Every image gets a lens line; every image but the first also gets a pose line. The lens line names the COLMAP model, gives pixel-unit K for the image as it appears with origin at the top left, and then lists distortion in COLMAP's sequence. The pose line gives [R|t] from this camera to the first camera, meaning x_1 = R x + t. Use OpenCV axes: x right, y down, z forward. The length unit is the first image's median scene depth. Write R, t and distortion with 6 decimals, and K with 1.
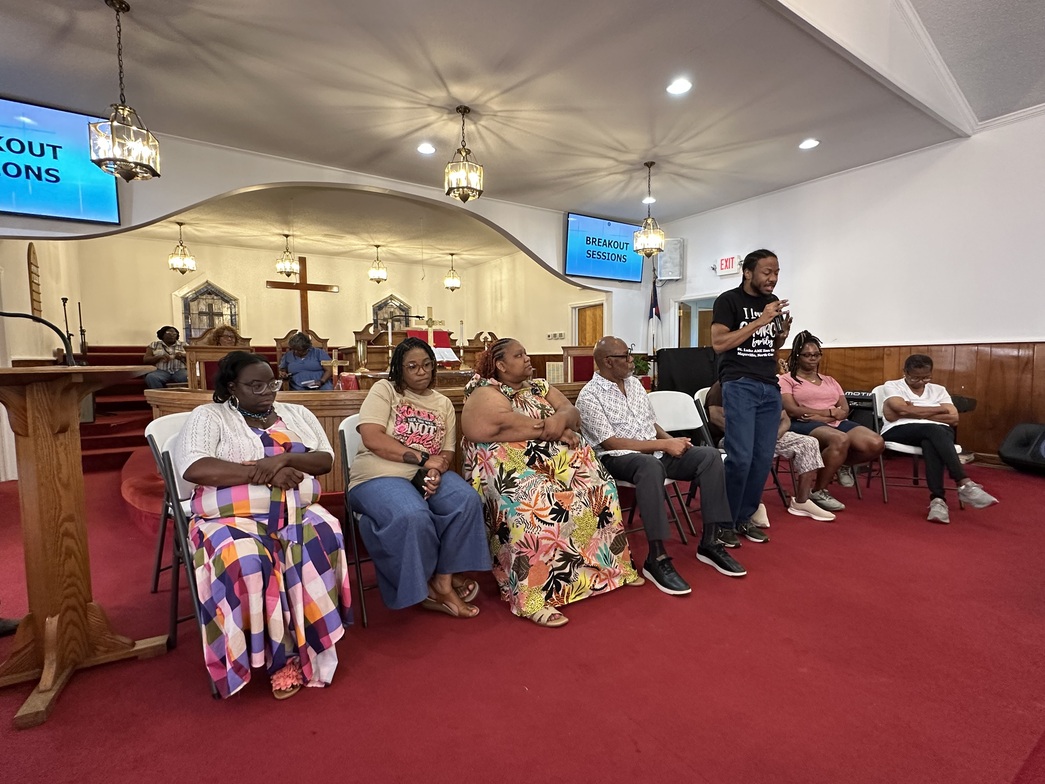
lens RADIAL K [[498.1, 0, 518.9], [0, 498.1, 391.0], [0, 0, 1]] dist [0.000876, 0.000841]
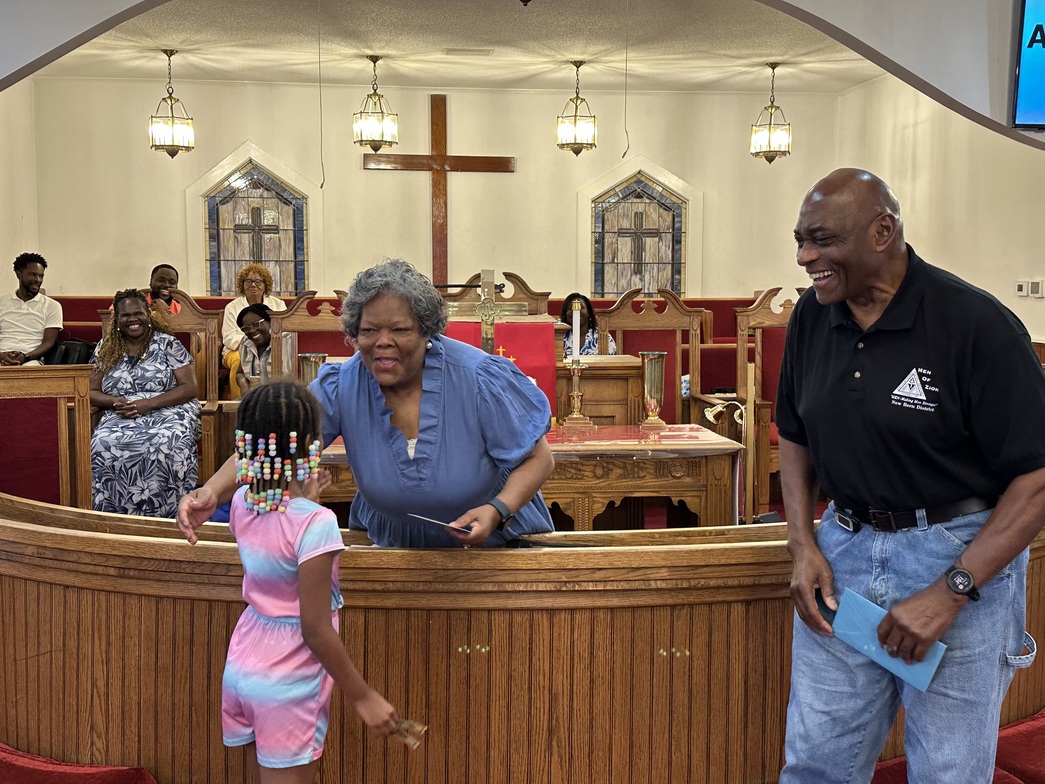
lens RADIAL K [[1205.5, 0, 528.8], [0, 1205.5, 383.3], [0, 0, 1]] dist [0.058184, 0.000000]
pose [[0.887212, 0.055663, -0.457991, 0.244239], [-0.044666, 0.998395, 0.034815, -0.095282], [0.459194, -0.010432, 0.888275, 0.144868]]
